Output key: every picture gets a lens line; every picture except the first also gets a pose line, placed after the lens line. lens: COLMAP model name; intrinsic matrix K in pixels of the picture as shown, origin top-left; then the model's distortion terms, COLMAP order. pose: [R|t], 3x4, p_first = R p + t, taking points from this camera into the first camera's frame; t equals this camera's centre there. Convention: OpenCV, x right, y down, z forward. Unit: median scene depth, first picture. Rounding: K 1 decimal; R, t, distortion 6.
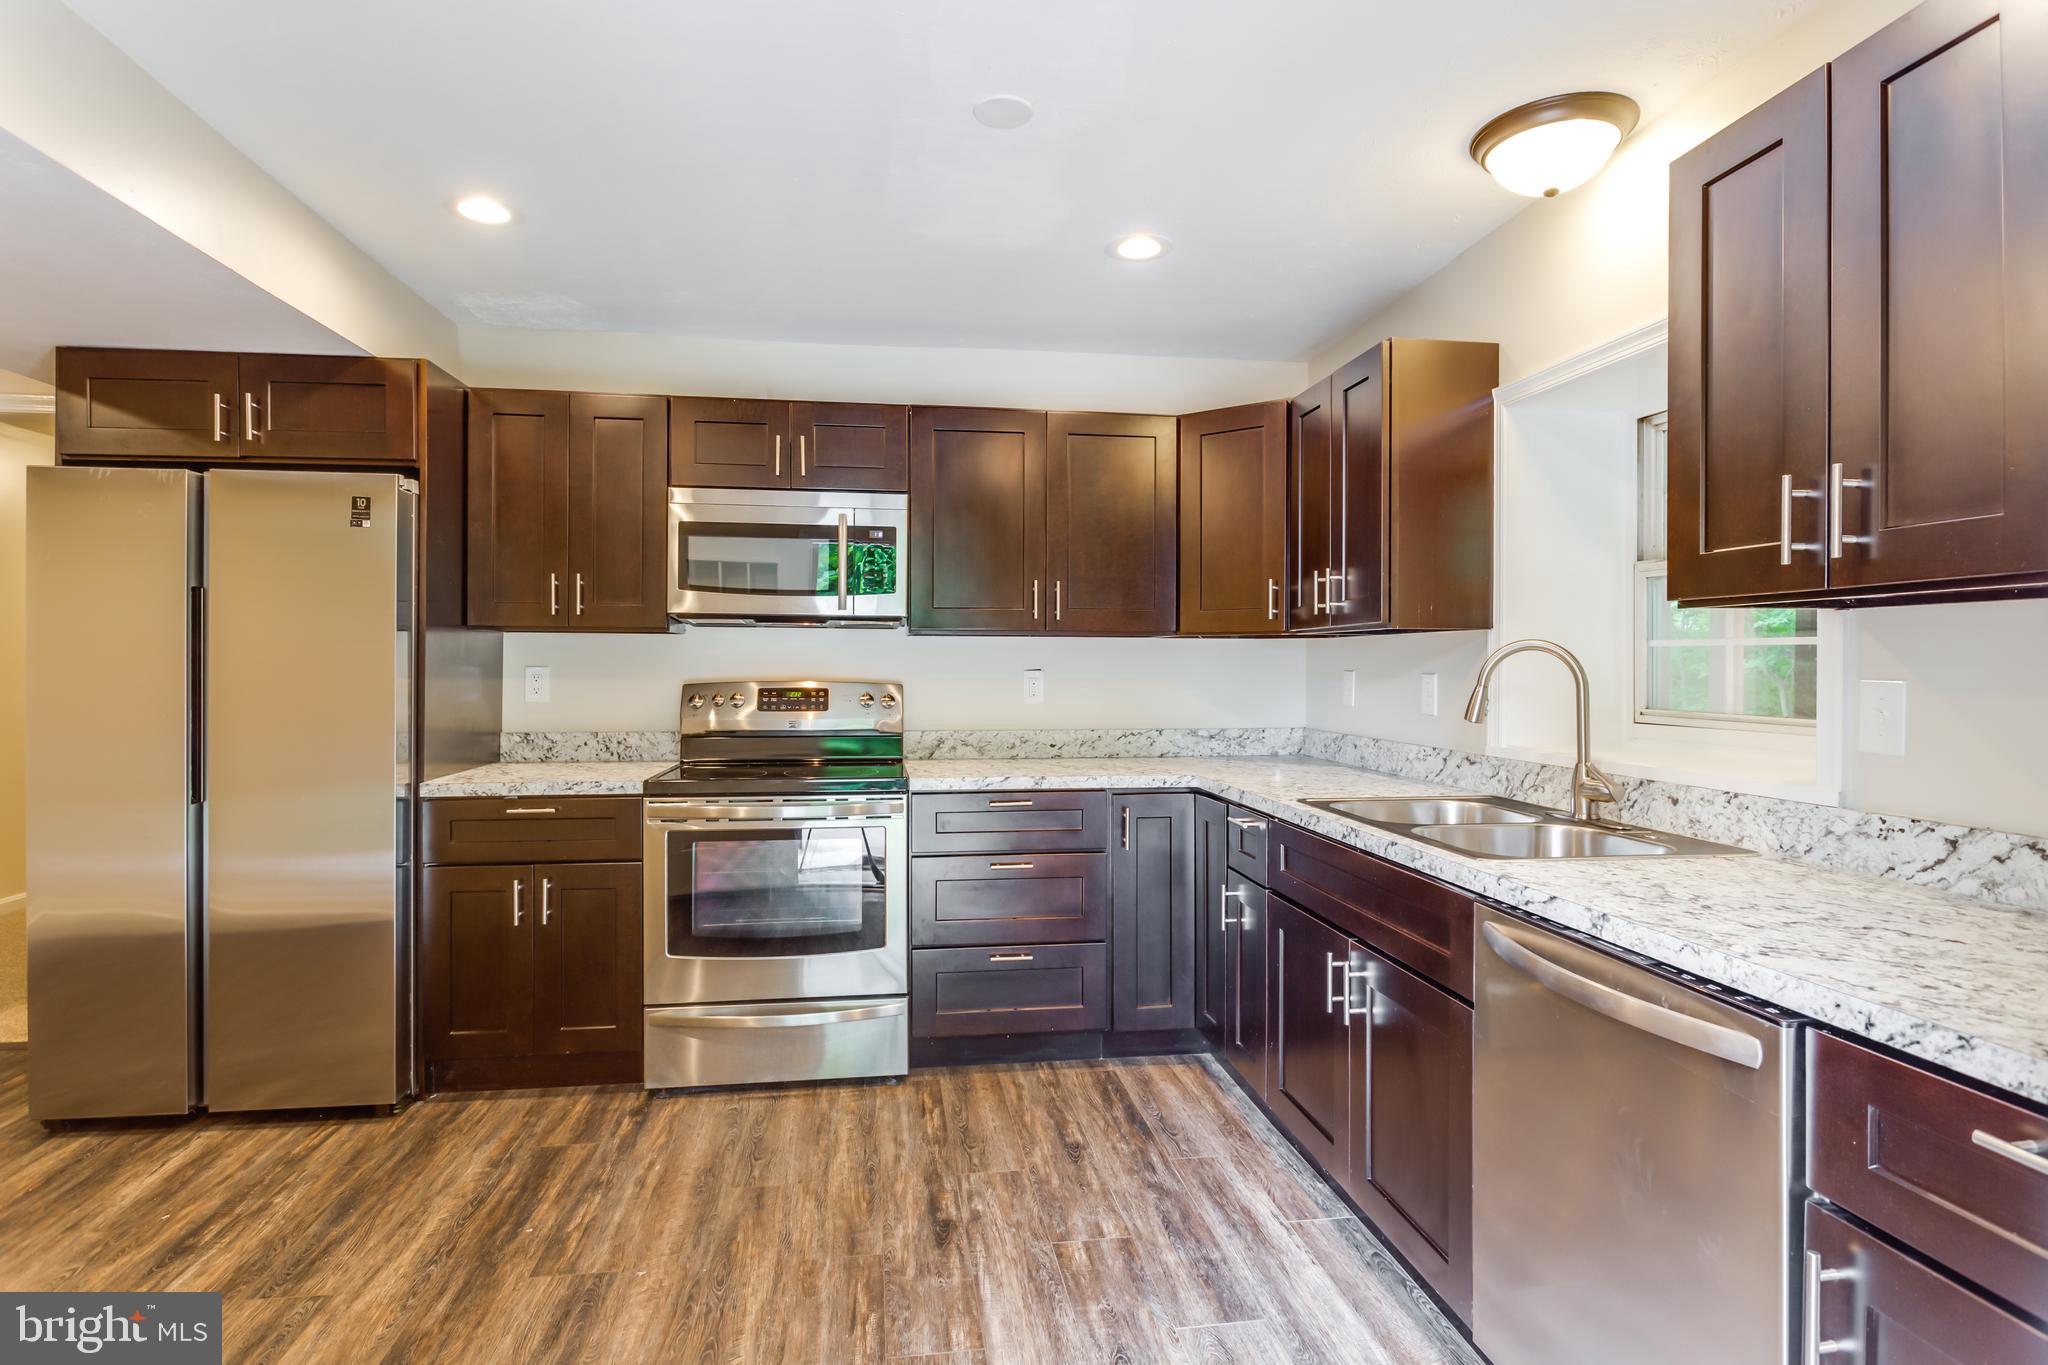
lens RADIAL K [[1042.2, 0, 999.9], [0, 1042.2, 673.0], [0, 0, 1]] dist [-0.001887, -0.001905]
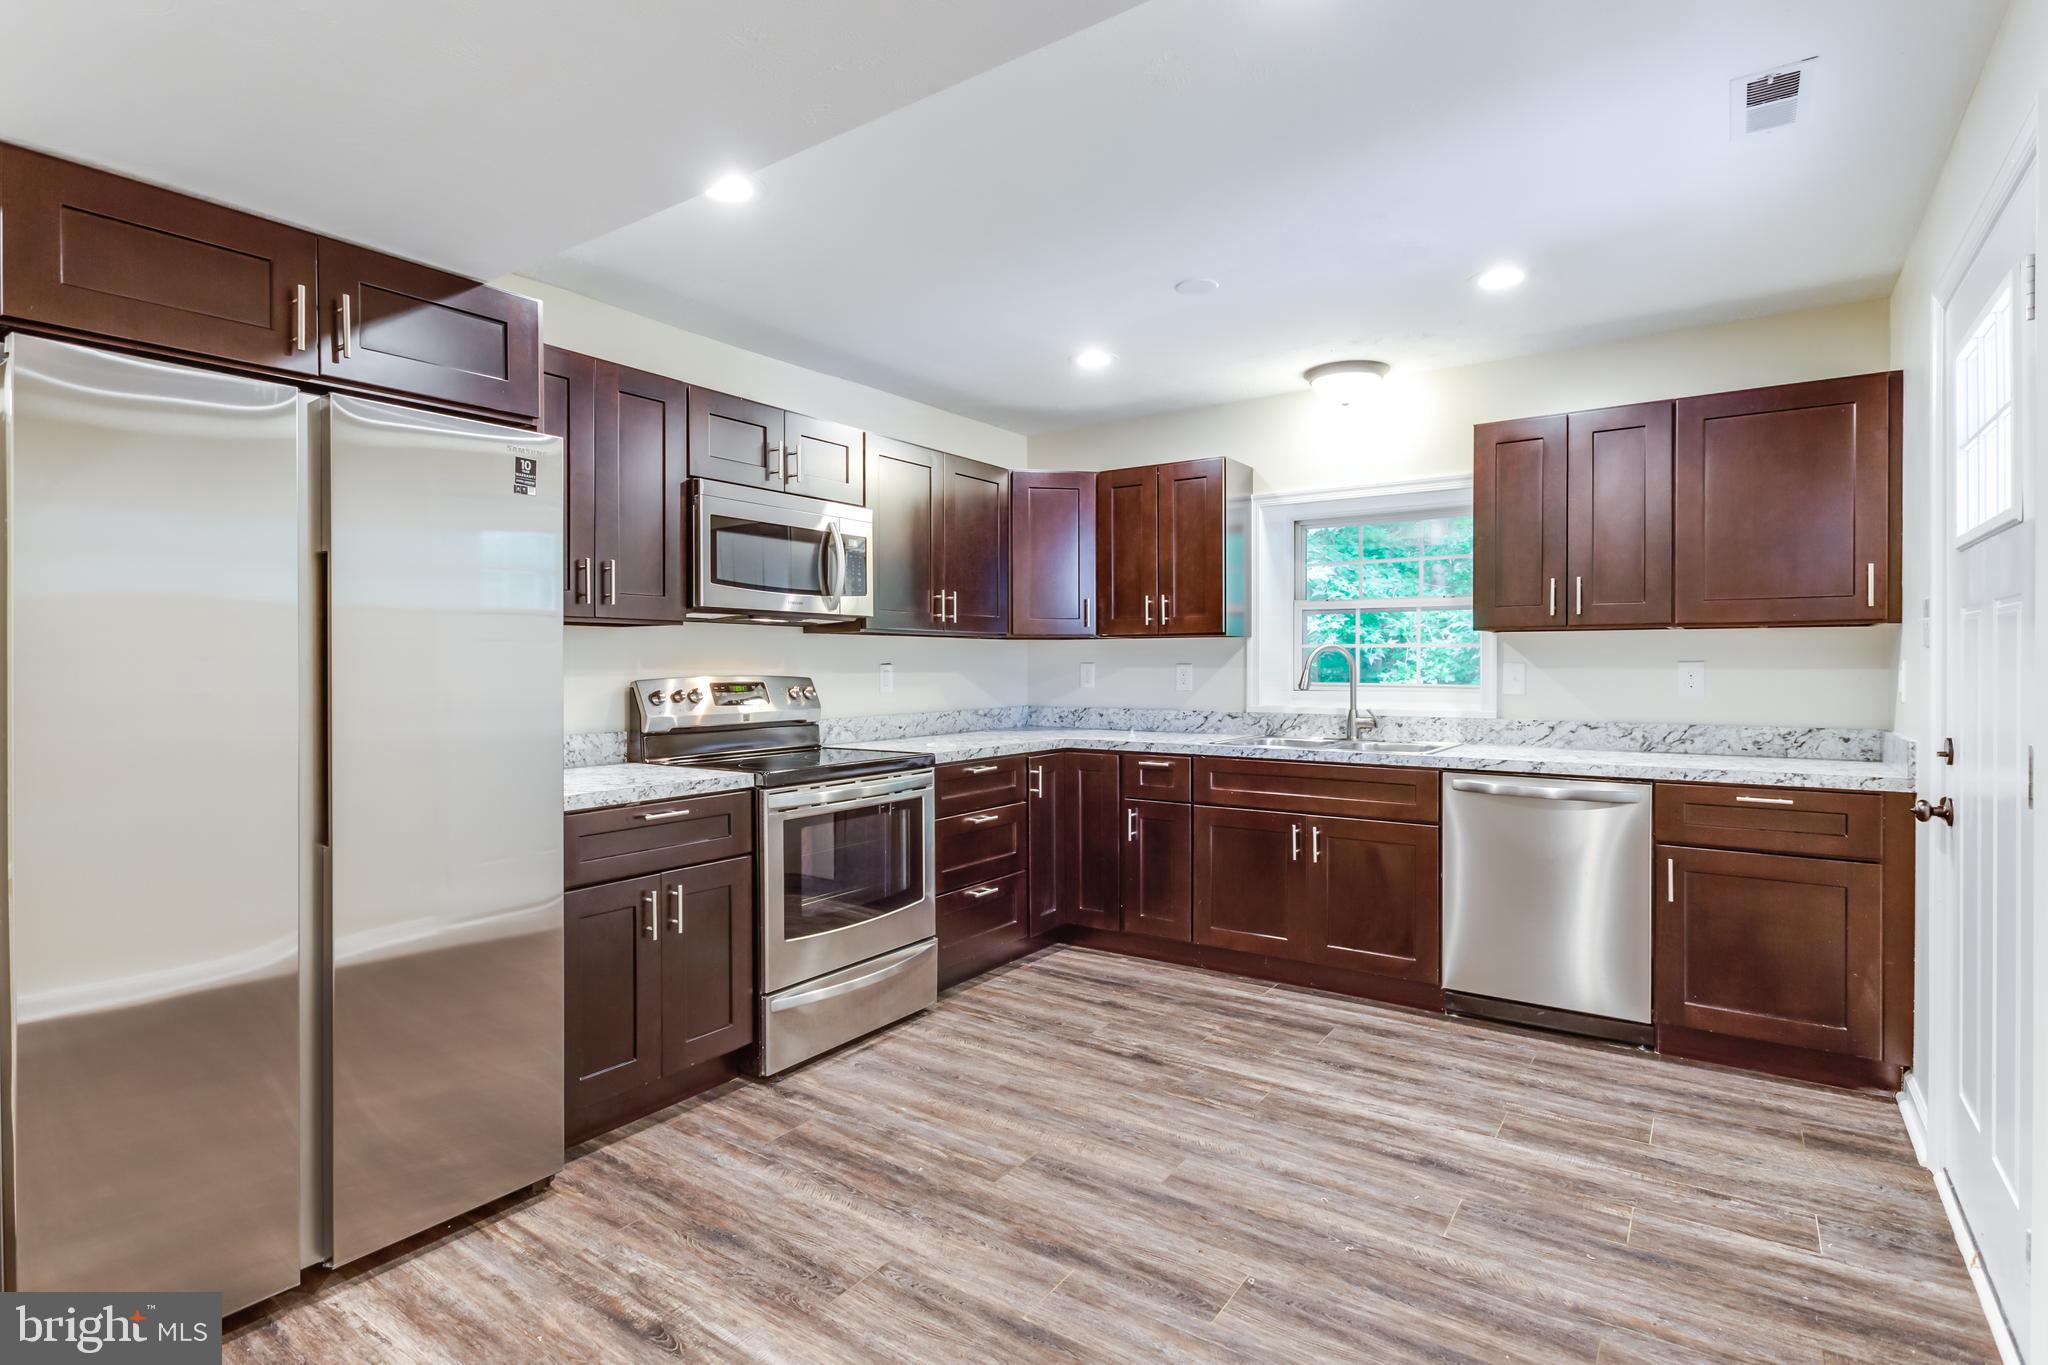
lens RADIAL K [[1010.2, 0, 1029.1], [0, 1010.2, 667.5], [0, 0, 1]] dist [0.012853, -0.000543]
pose [[0.677799, -0.007127, 0.735213, -0.940022], [0.009327, 0.999956, 0.001094, 0.002055], [-0.735188, 0.006115, 0.677835, 0.147847]]
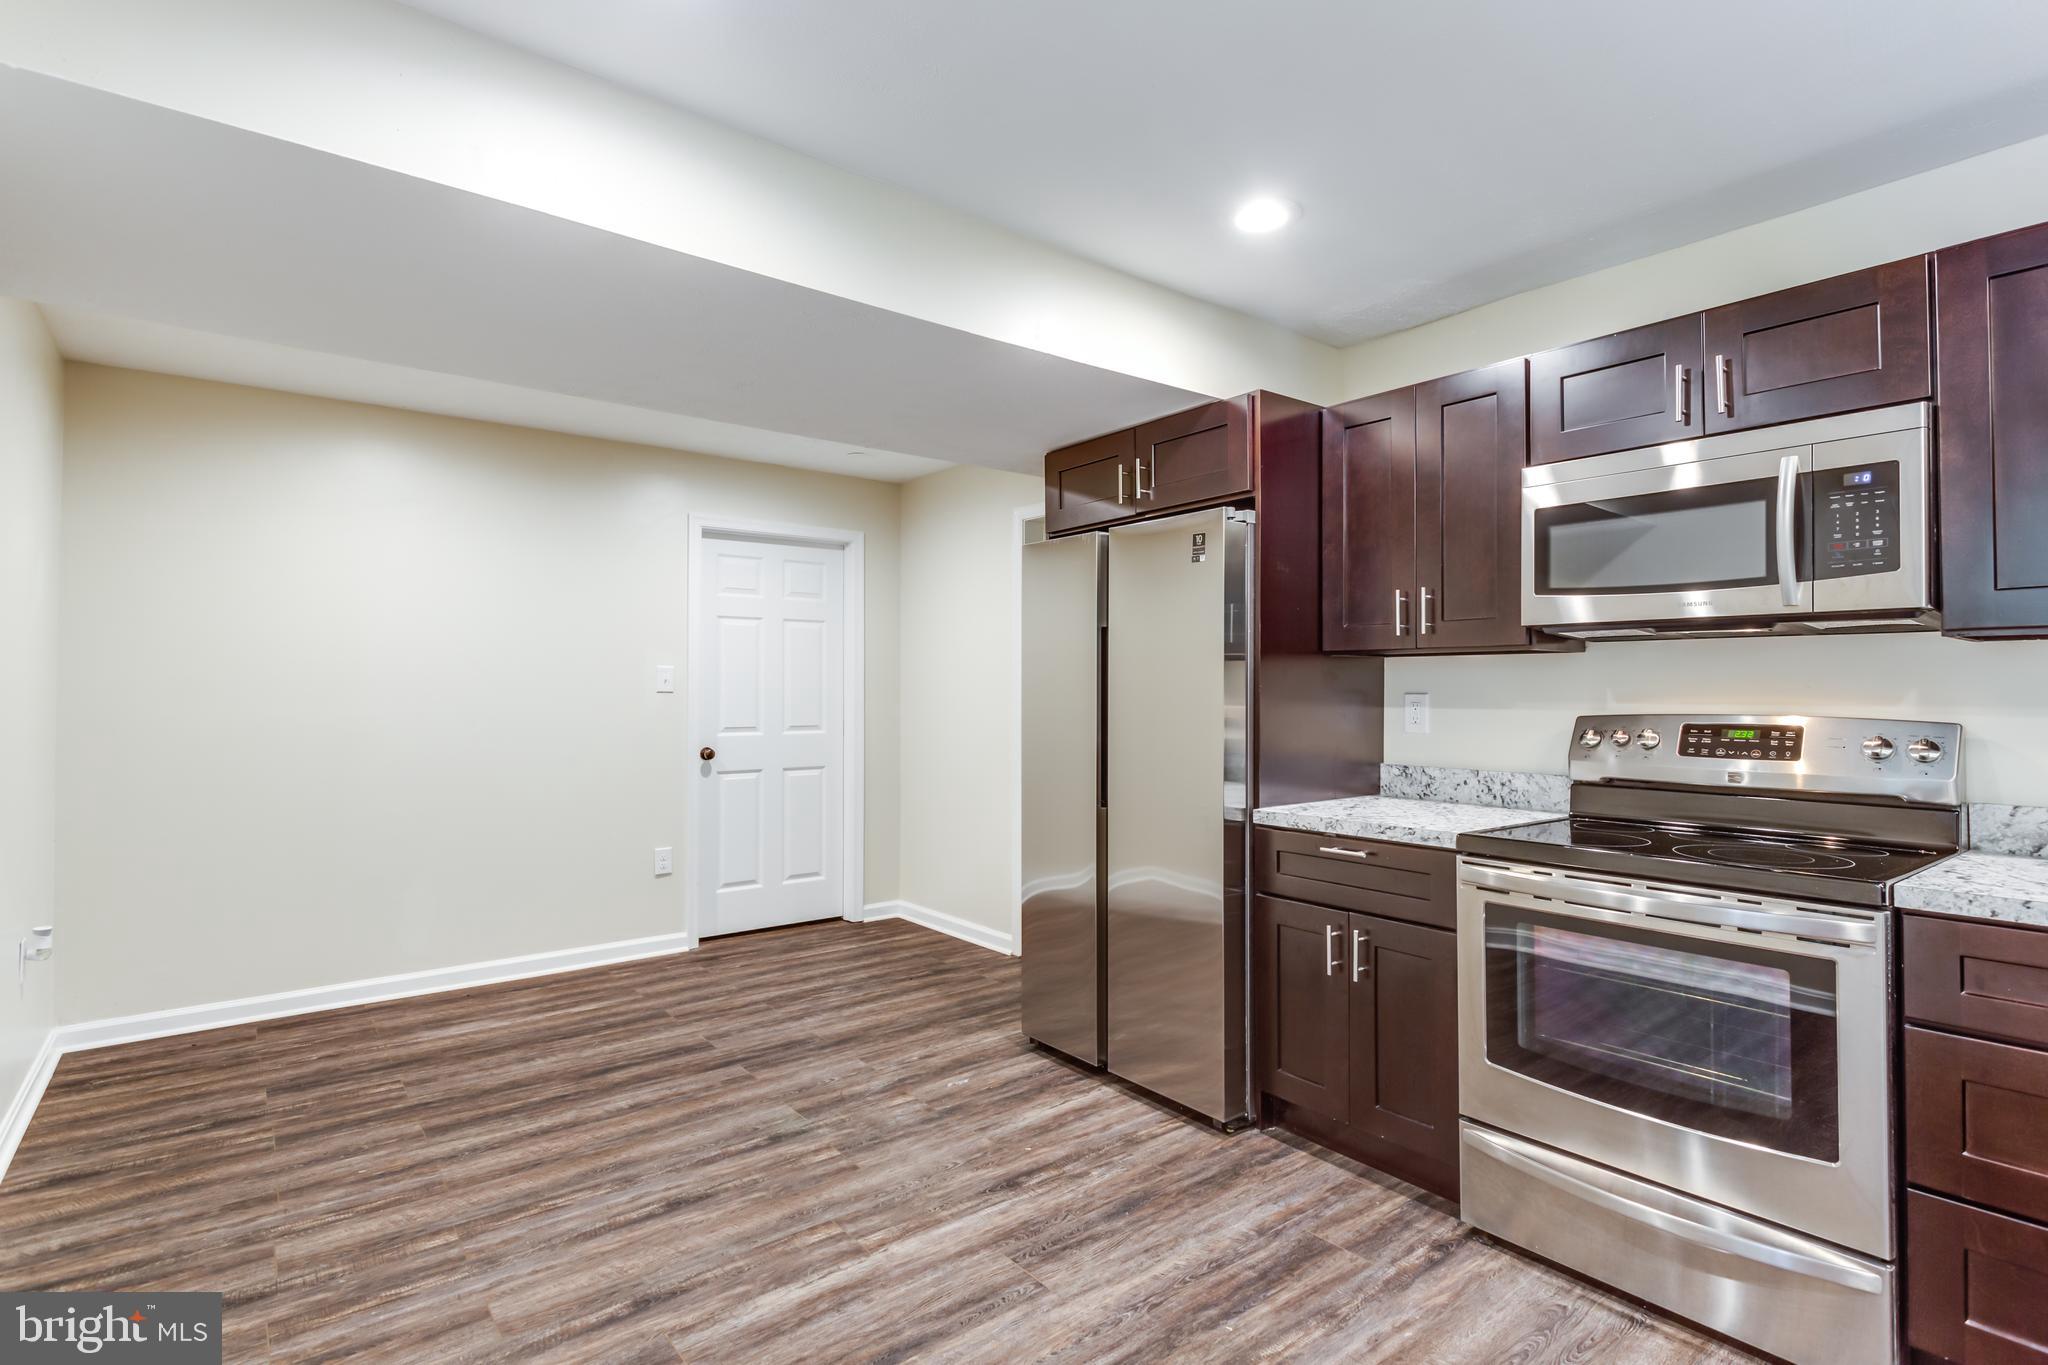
lens RADIAL K [[981.1, 0, 1016.4], [0, 981.1, 673.1], [0, 0, 1]] dist [0.004156, -0.000694]
pose [[0.509331, -0.018279, -0.860376, 0.150434], [-0.007072, 0.999652, -0.025424, 0.000211], [0.860541, 0.019034, 0.509025, 0.330057]]
